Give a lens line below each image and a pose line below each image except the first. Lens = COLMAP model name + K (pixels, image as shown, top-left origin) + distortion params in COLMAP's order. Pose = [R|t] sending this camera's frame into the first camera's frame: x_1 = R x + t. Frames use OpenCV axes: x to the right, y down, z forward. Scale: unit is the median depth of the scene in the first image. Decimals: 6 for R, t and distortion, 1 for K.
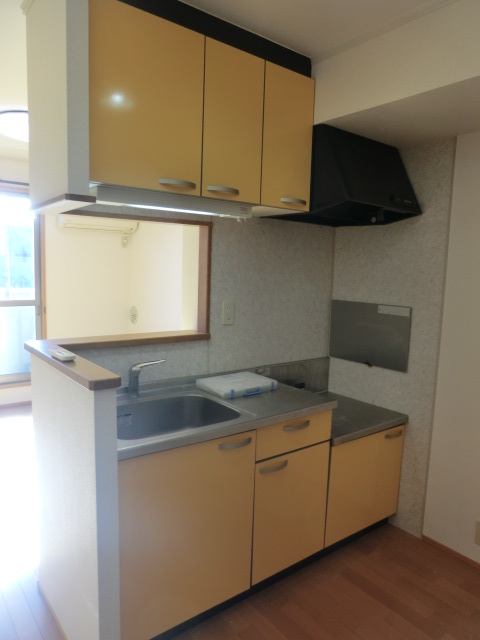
lens RADIAL K [[465.0, 0, 241.3], [0, 465.0, 319.1], [0, 0, 1]] dist [-0.068252, 0.045206]
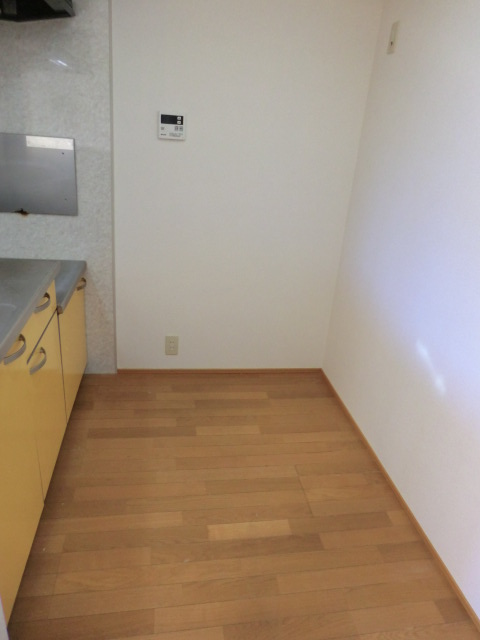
lens RADIAL K [[465.0, 0, 241.2], [0, 465.0, 323.9], [0, 0, 1]] dist [-0.068252, 0.045206]
pose [[0.469057, -0.337009, 0.816340, -0.304415], [0.023267, 0.928726, 0.370037, -0.012494], [-0.882861, -0.154575, 0.443466, 0.289852]]
